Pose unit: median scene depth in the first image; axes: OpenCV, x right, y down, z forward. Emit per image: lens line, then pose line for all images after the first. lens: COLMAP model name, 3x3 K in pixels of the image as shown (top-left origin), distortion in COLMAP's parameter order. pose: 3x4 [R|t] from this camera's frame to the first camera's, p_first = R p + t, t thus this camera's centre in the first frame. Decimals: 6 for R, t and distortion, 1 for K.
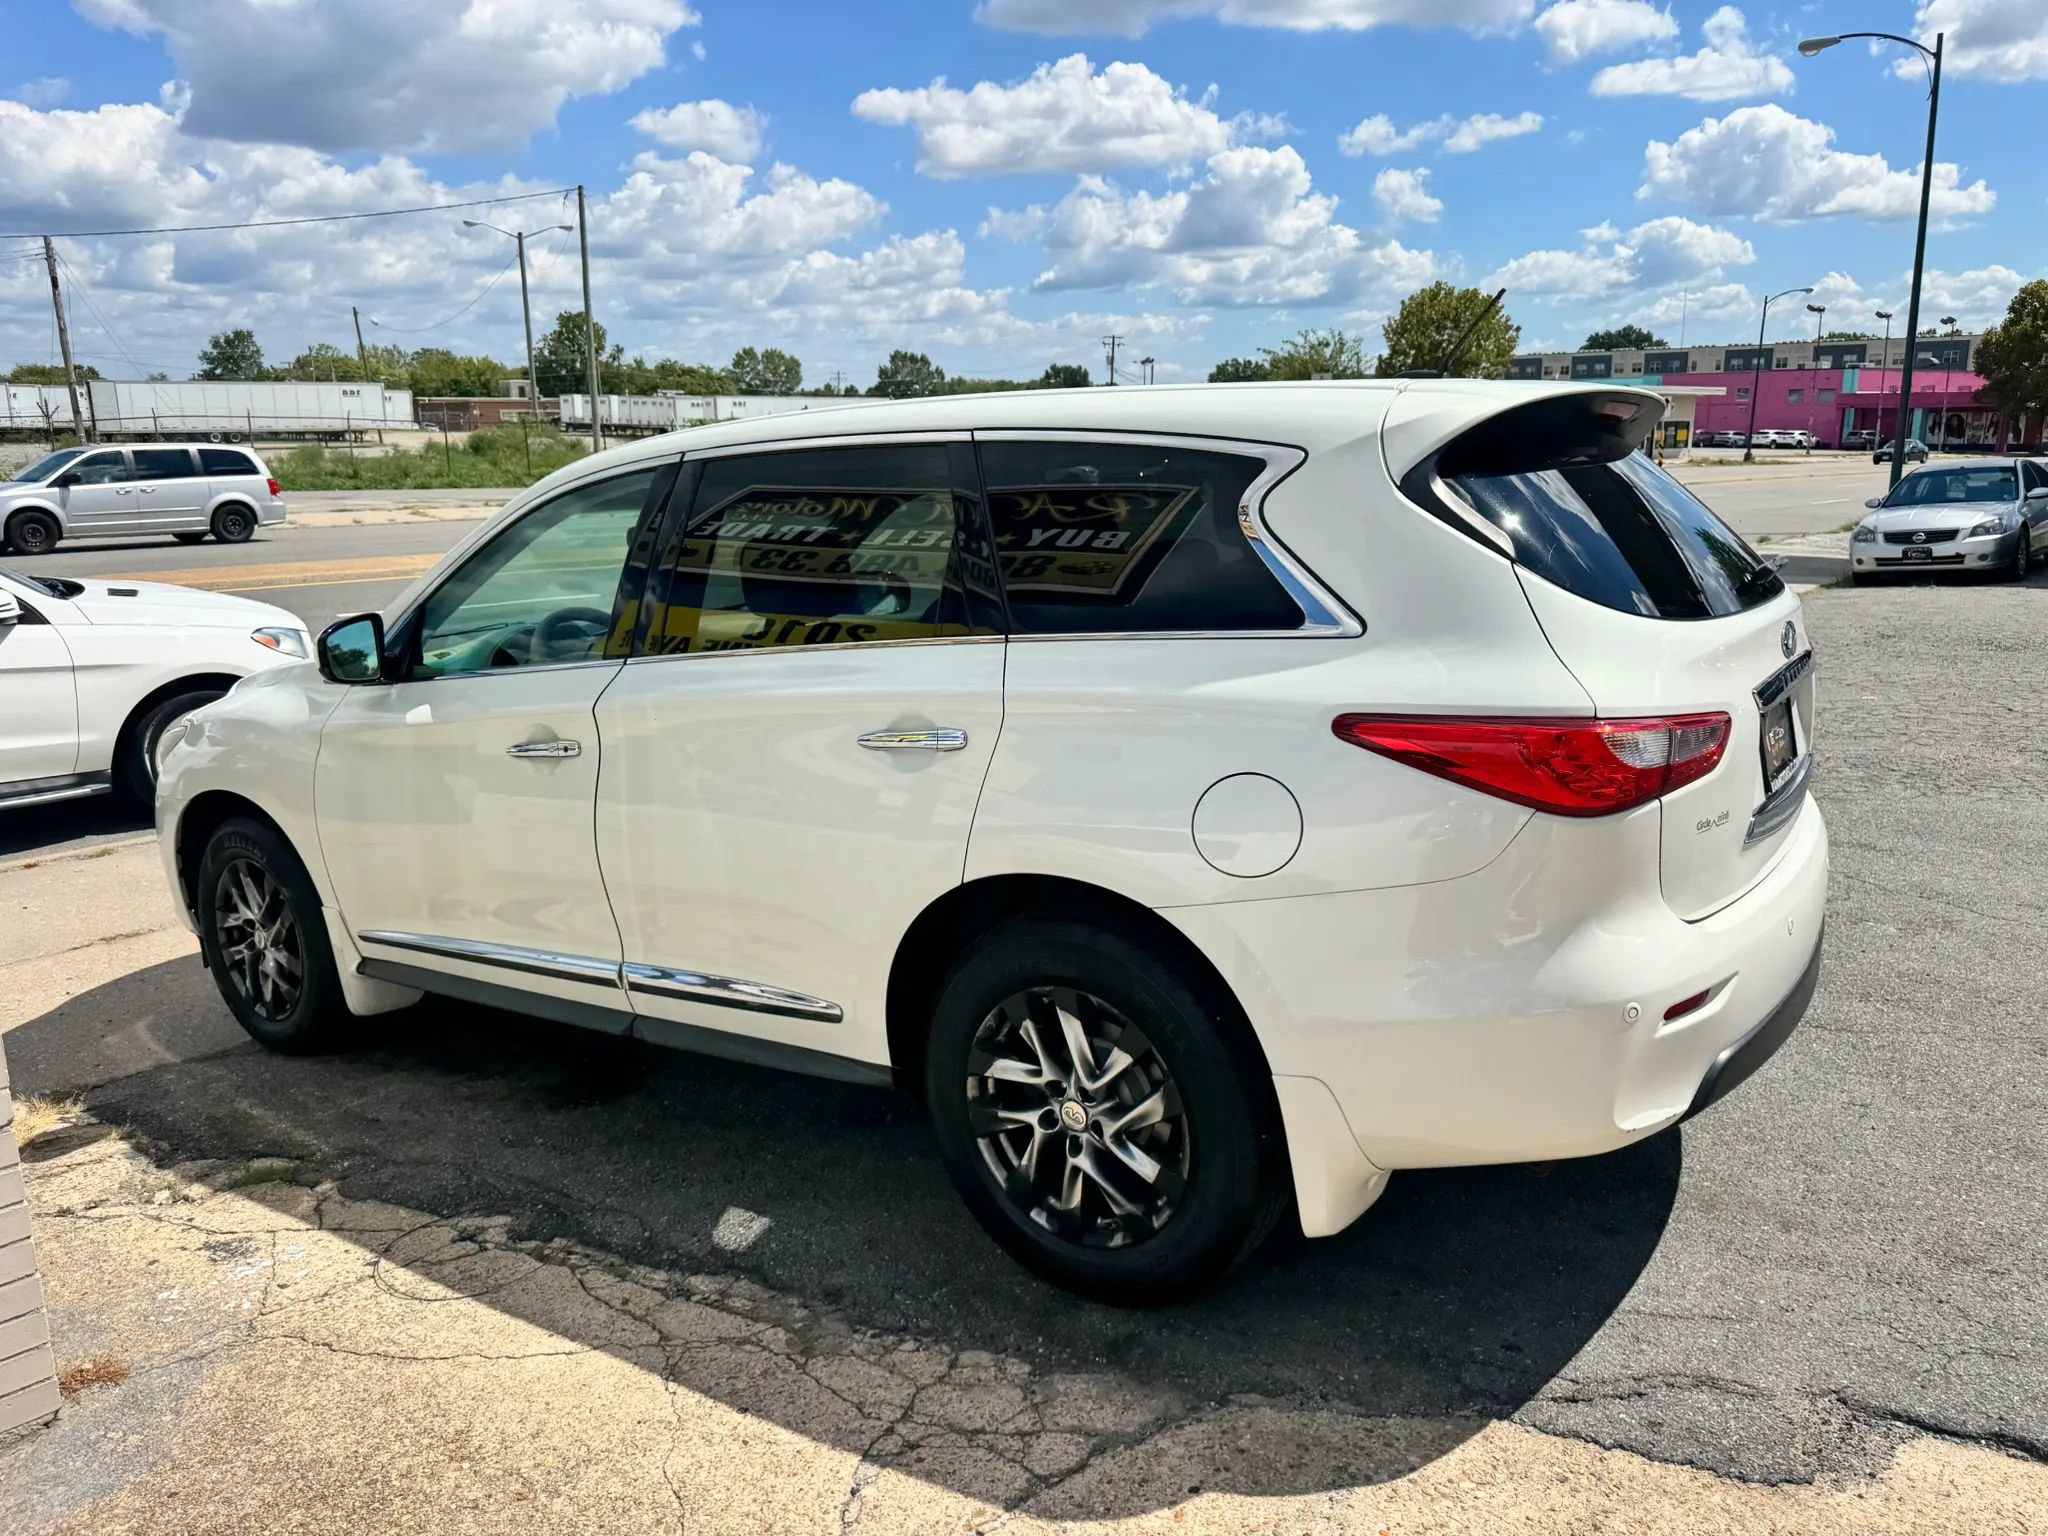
lens RADIAL K [[1442.8, 0, 1040.3], [0, 1442.8, 757.8], [0, 0, 1]] dist [0.034877, -0.043456]
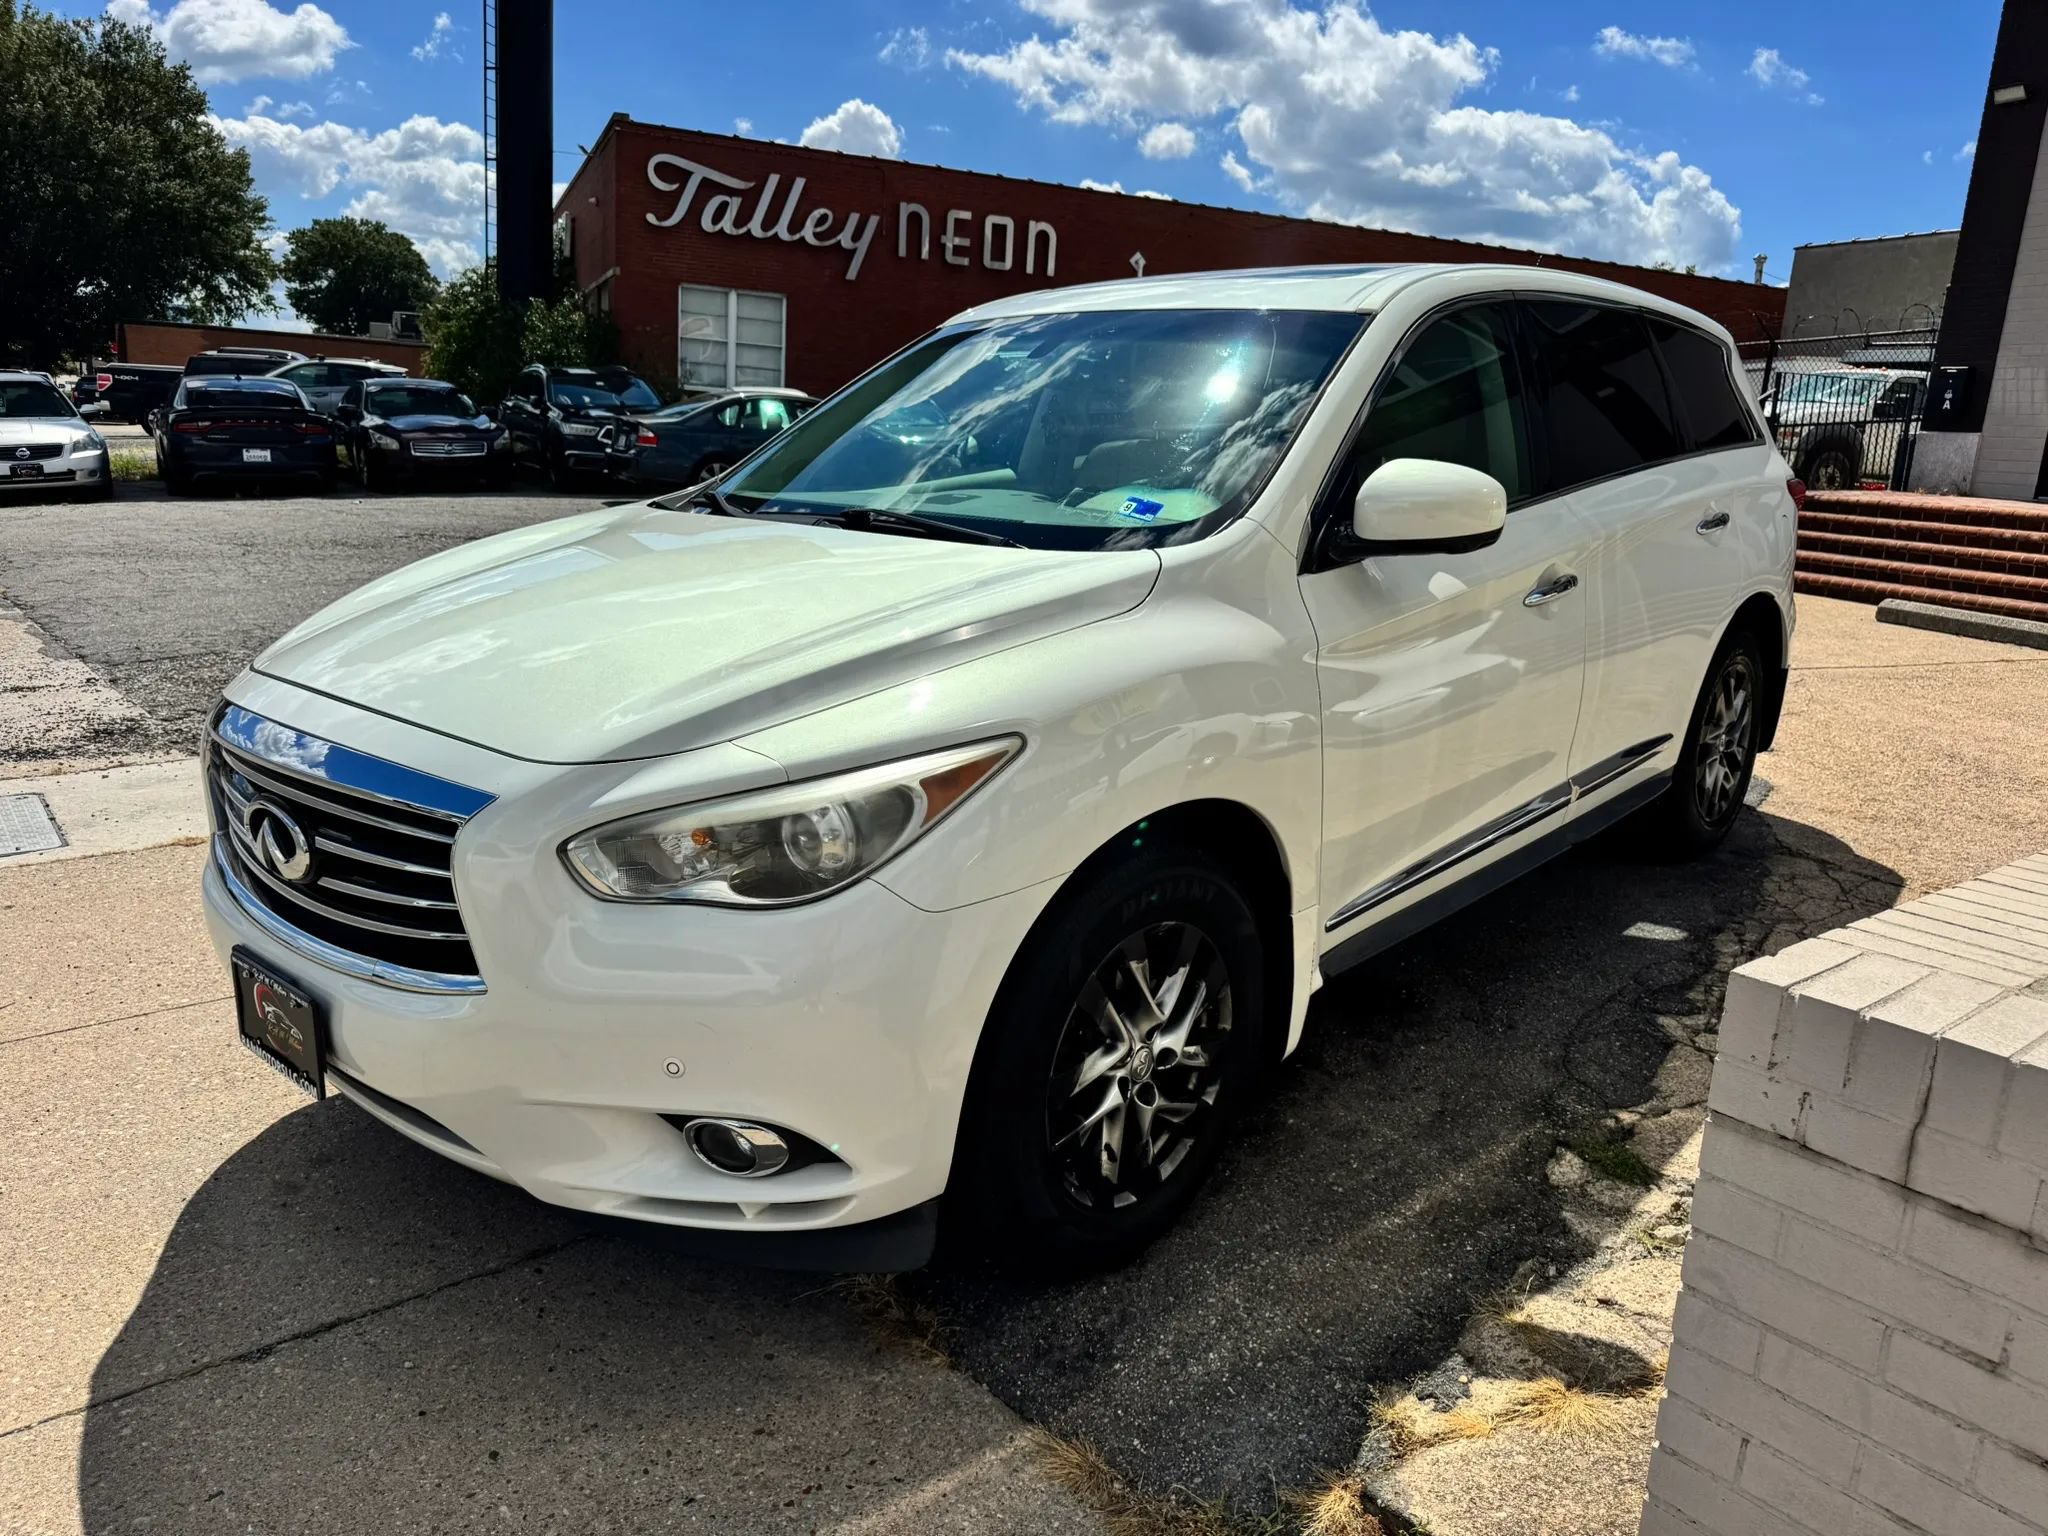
lens RADIAL K [[1442.8, 0, 1040.6], [0, 1442.8, 755.8], [0, 0, 1]] dist [0.034877, -0.043456]
pose [[0.129765, -0.195485, 0.972084, -1.241046], [0.154485, 0.972387, 0.174924, -0.110781], [-0.979436, 0.127473, 0.156382, 1.094698]]
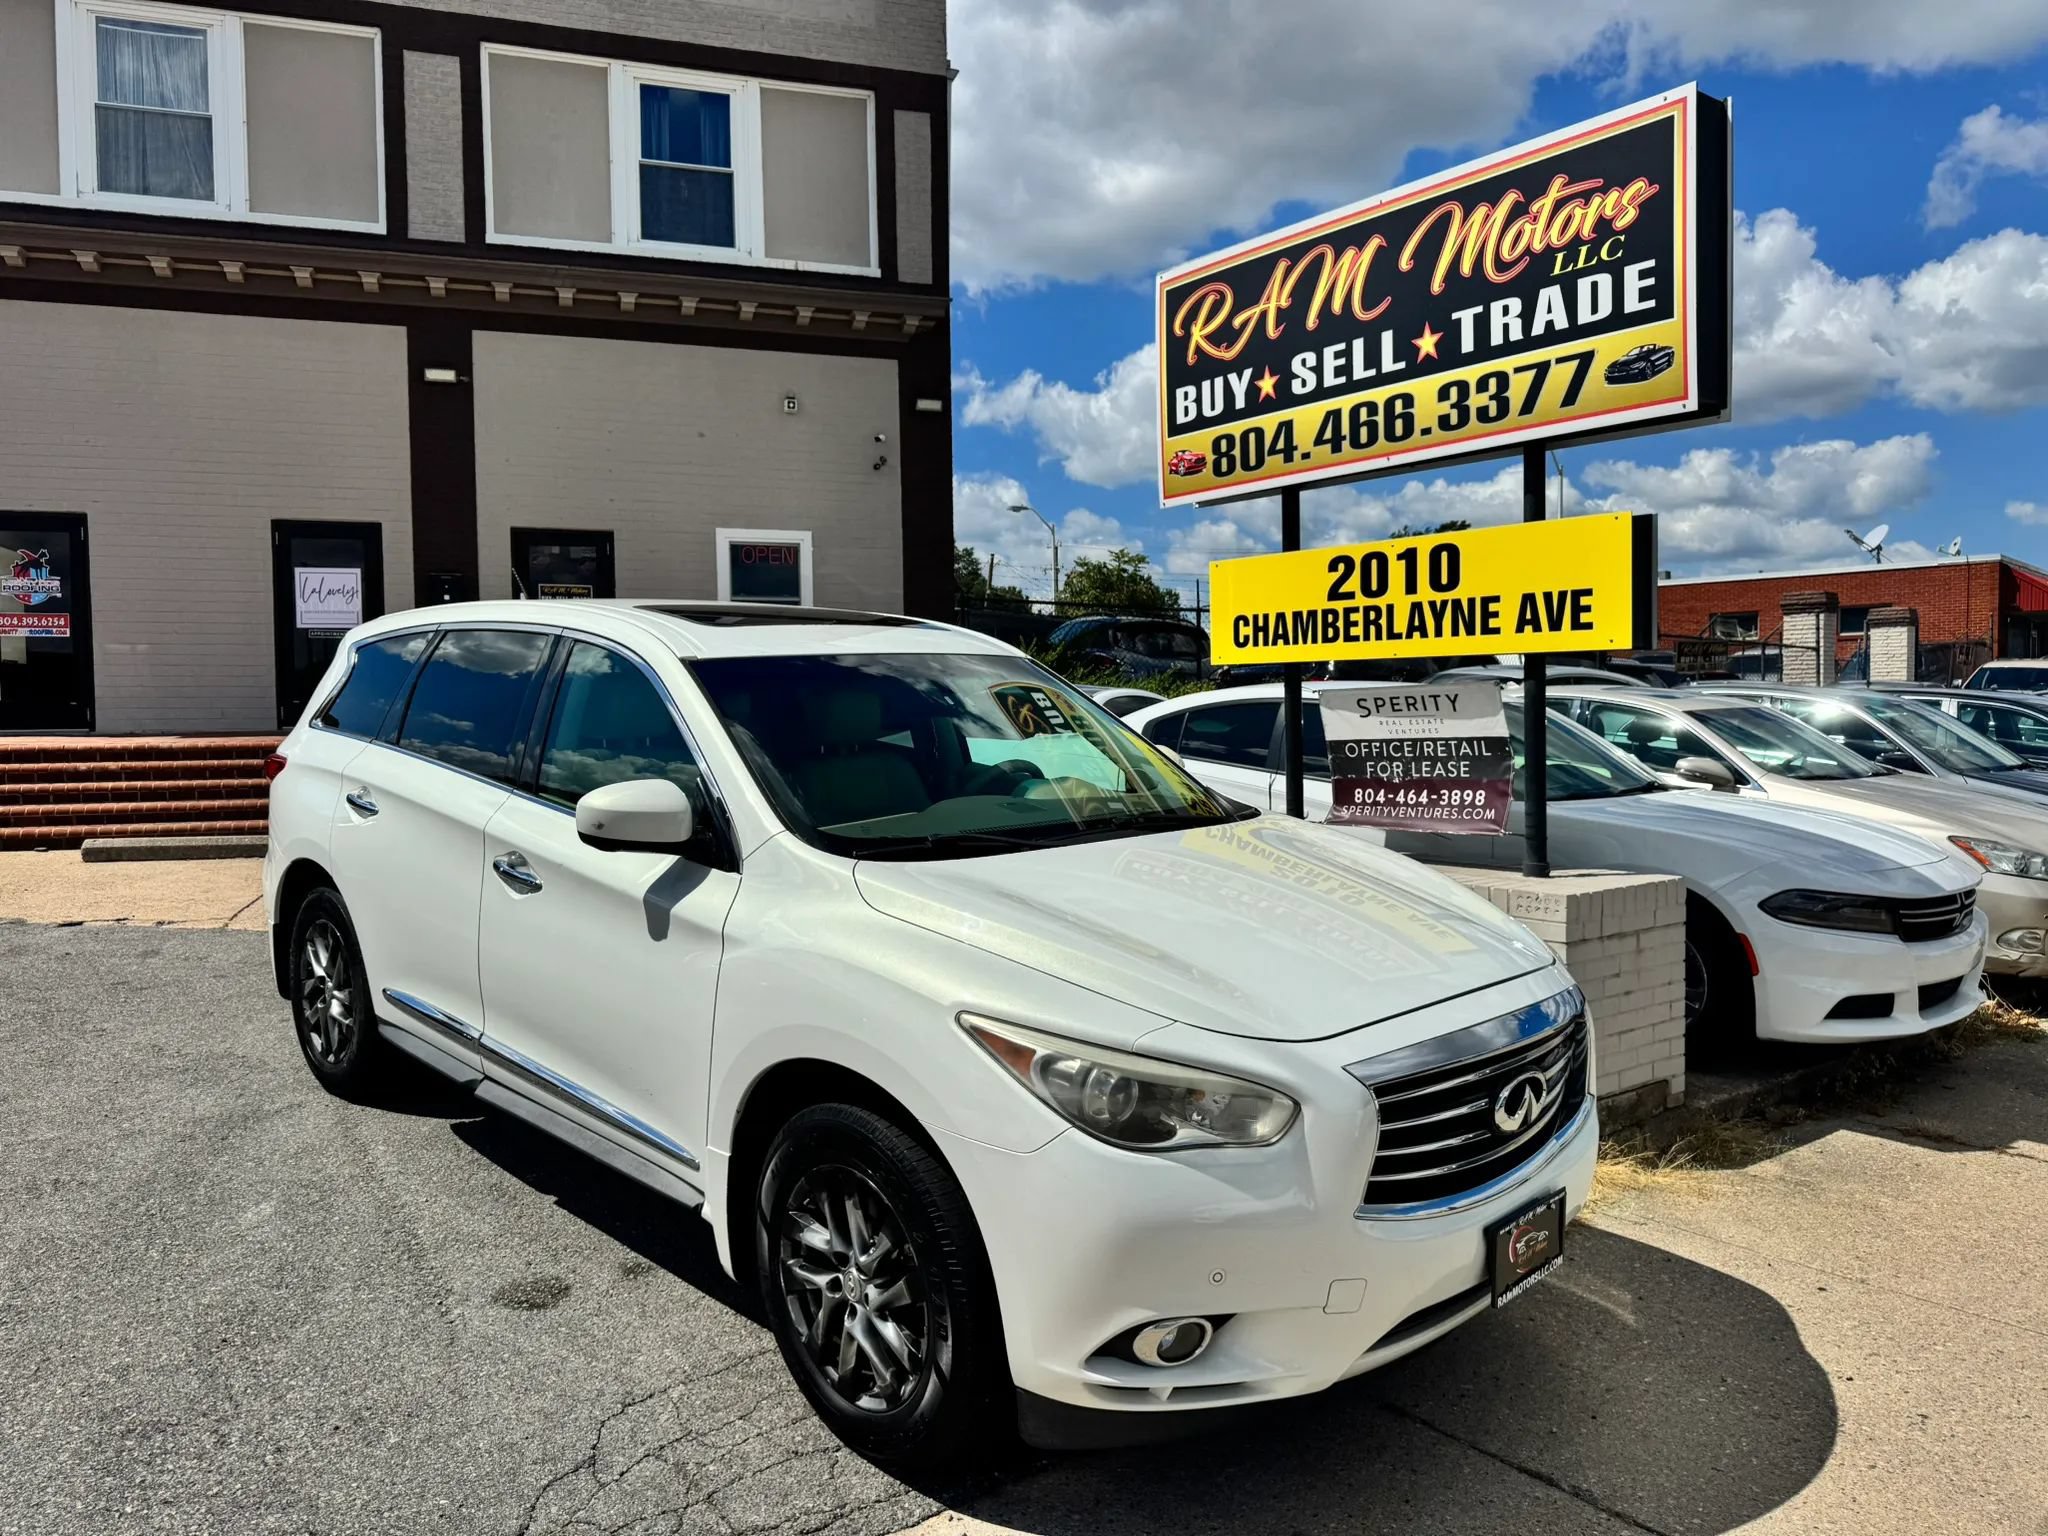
lens RADIAL K [[1445.3, 0, 1004.7], [0, 1445.3, 783.1], [0, 0, 1]] dist [0.029246, -0.039745]
pose [[-0.982667, 0.011697, 0.185008, -0.571372], [0.061249, 0.962447, 0.264472, -0.418772], [-0.174967, 0.271219, -0.946481, 2.263029]]
